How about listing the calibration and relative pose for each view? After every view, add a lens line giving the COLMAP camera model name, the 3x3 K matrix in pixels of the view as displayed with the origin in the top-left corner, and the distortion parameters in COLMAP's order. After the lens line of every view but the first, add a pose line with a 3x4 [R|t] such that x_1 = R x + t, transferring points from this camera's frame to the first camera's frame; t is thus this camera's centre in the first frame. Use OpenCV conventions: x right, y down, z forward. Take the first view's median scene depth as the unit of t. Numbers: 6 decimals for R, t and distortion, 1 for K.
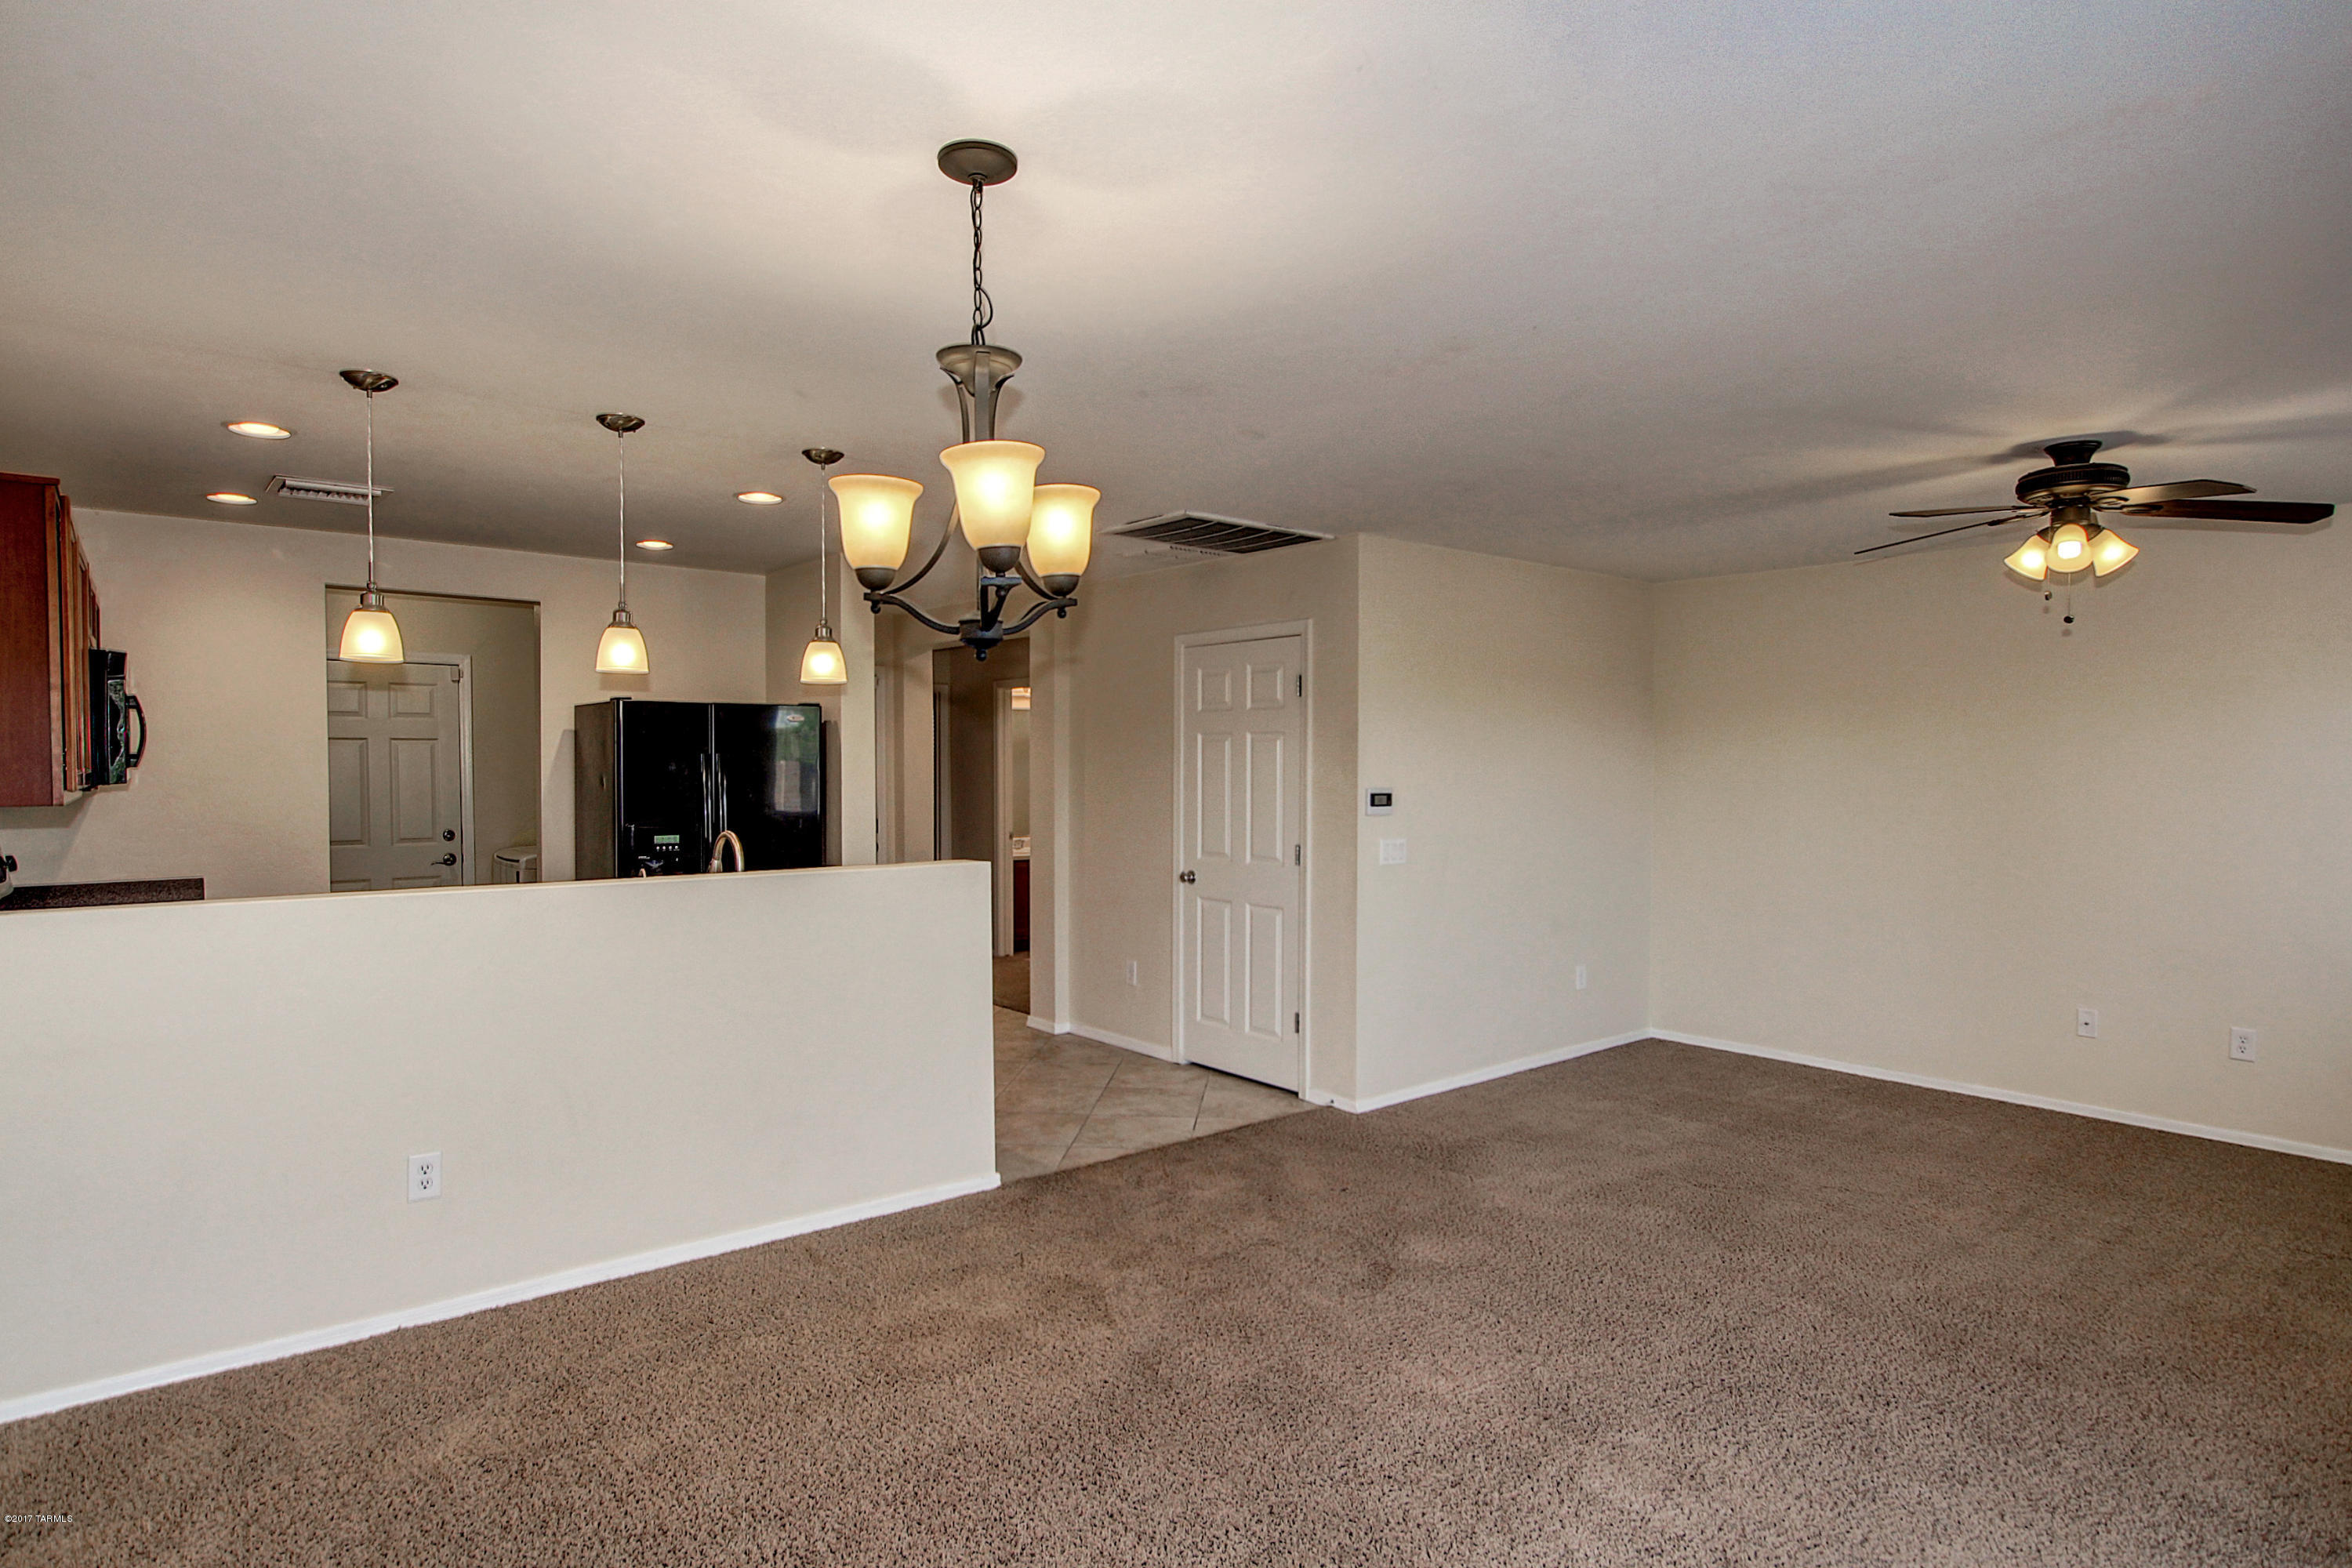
lens RADIAL K [[1268.7, 0, 1160.1], [0, 1268.7, 801.7], [0, 0, 1]] dist [-0.019457, -0.001016]
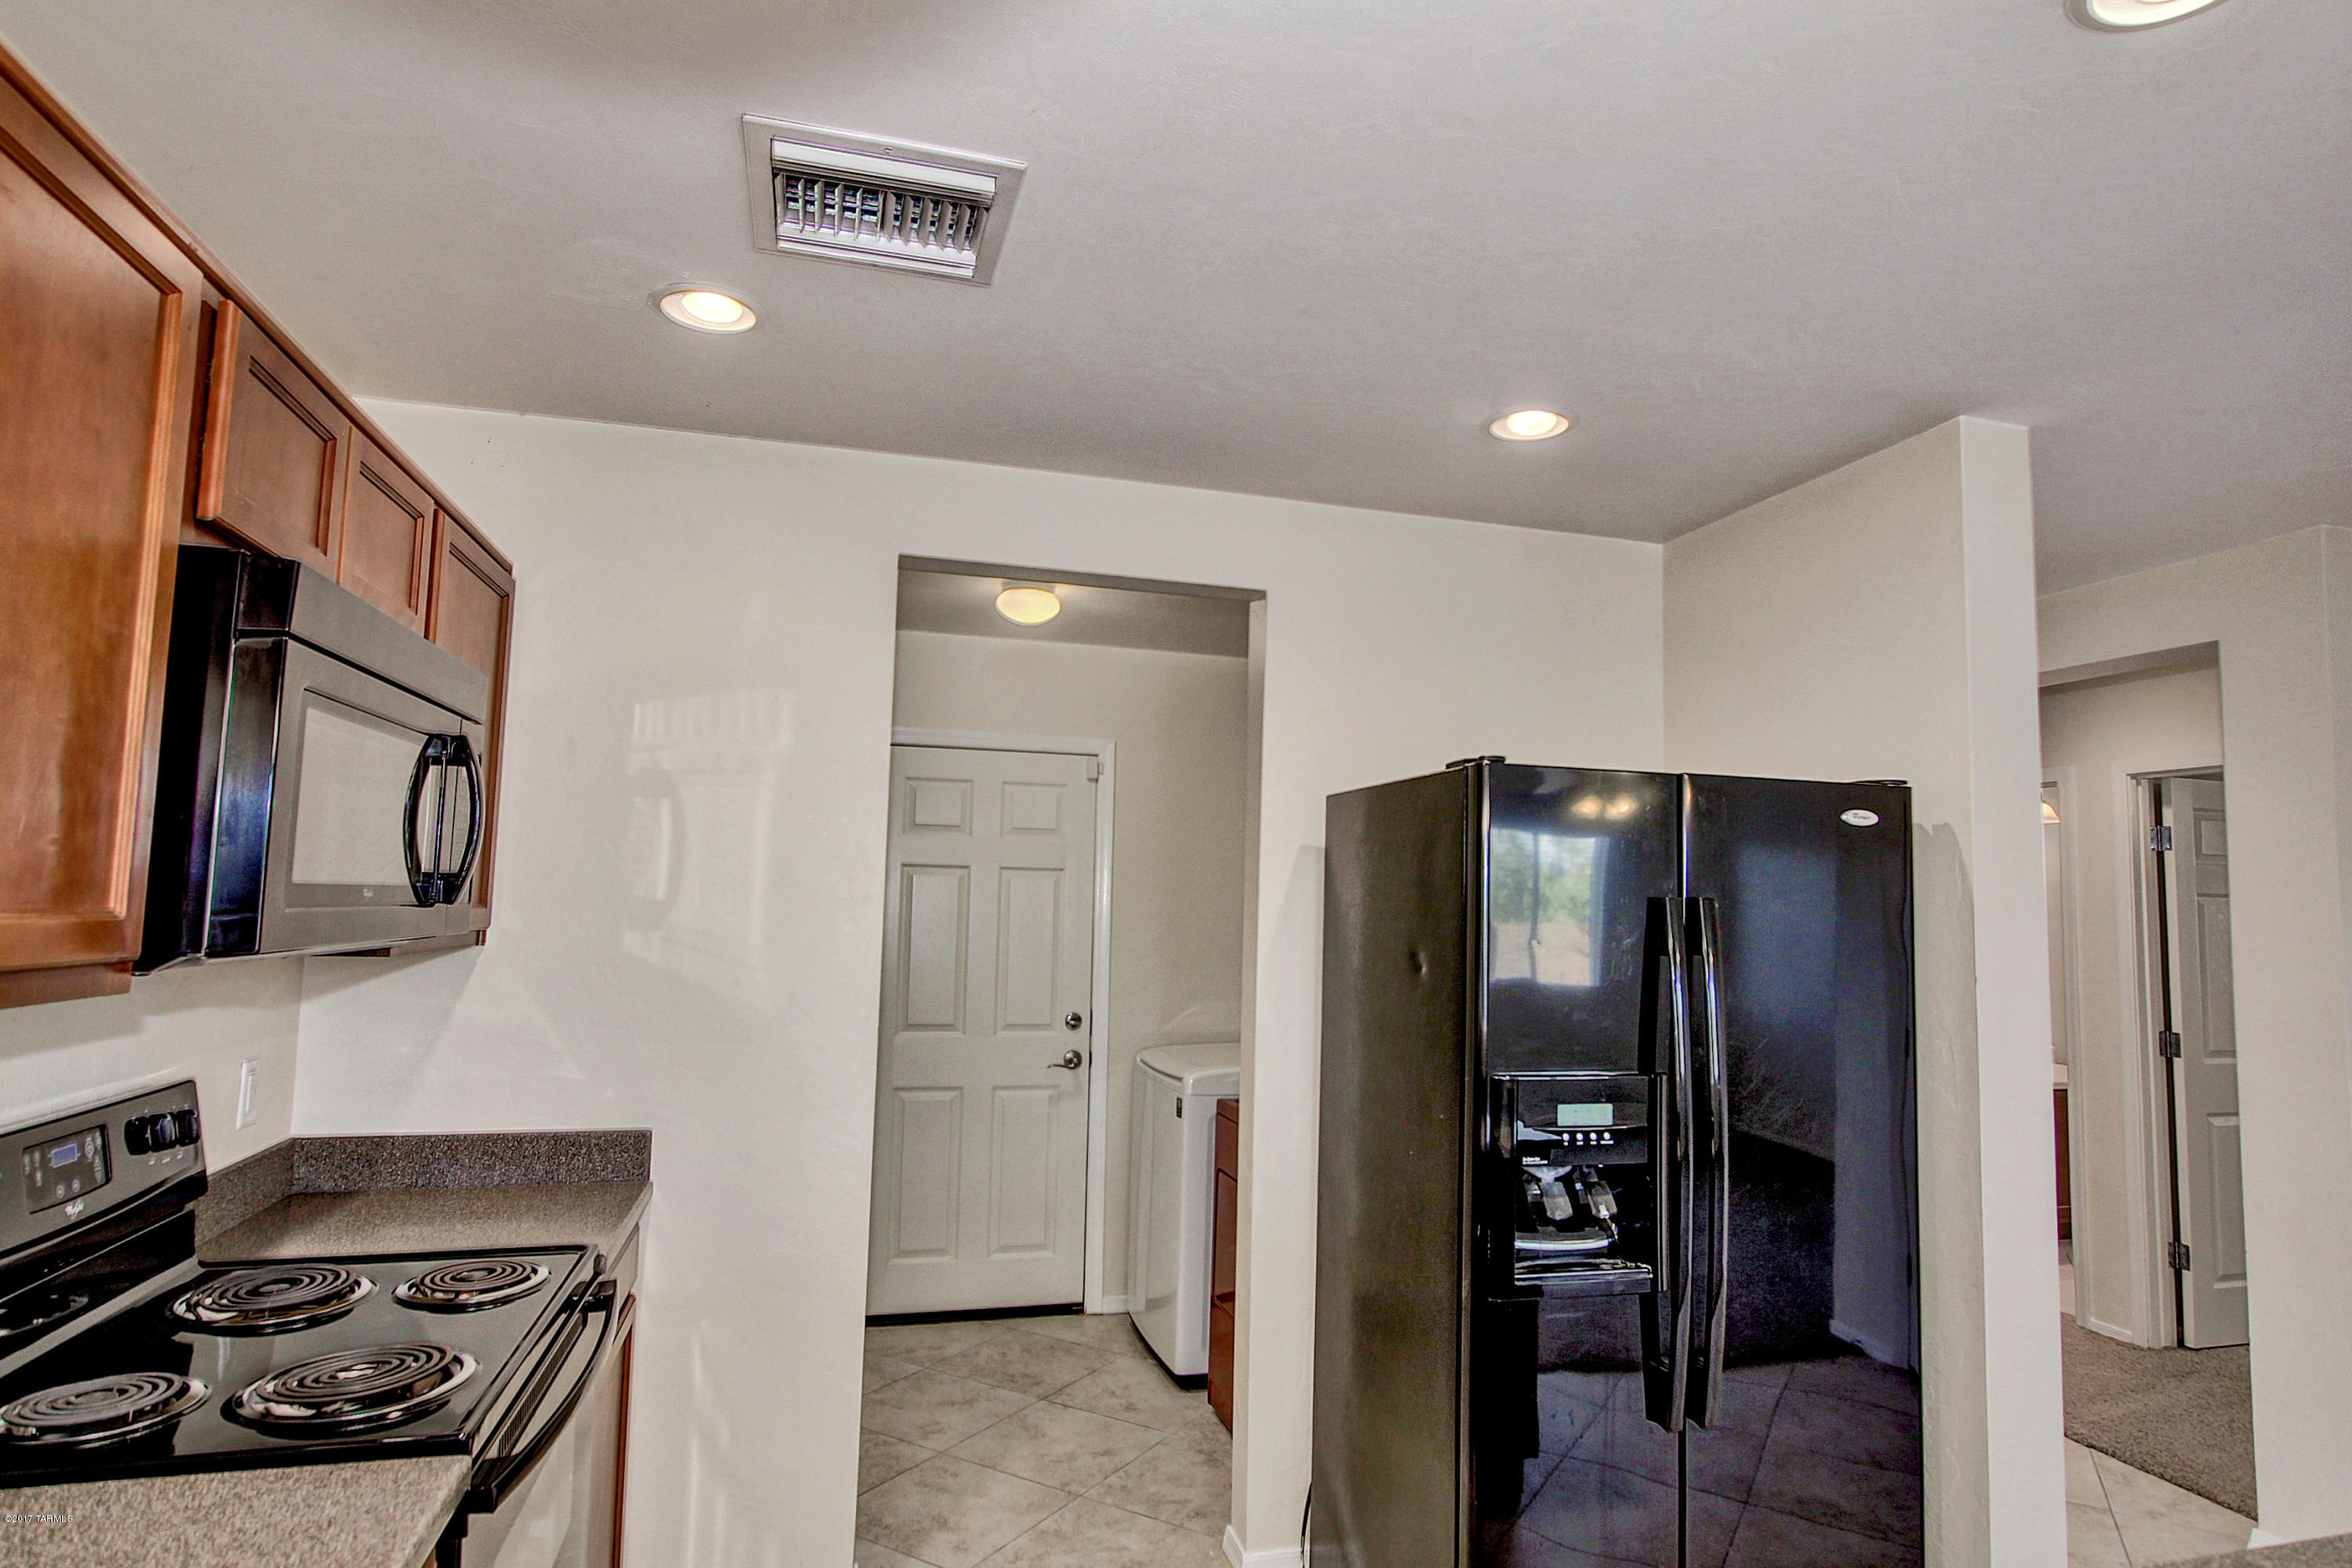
lens RADIAL K [[1268.7, 0, 1187.3], [0, 1268.7, 781.3], [0, 0, 1]] dist [-0.019457, -0.001016]
pose [[0.911614, -0.023604, -0.410369, -0.250953], [-0.029866, 0.991908, -0.123398, -0.017250], [0.409961, 0.124747, 0.903532, 0.437928]]
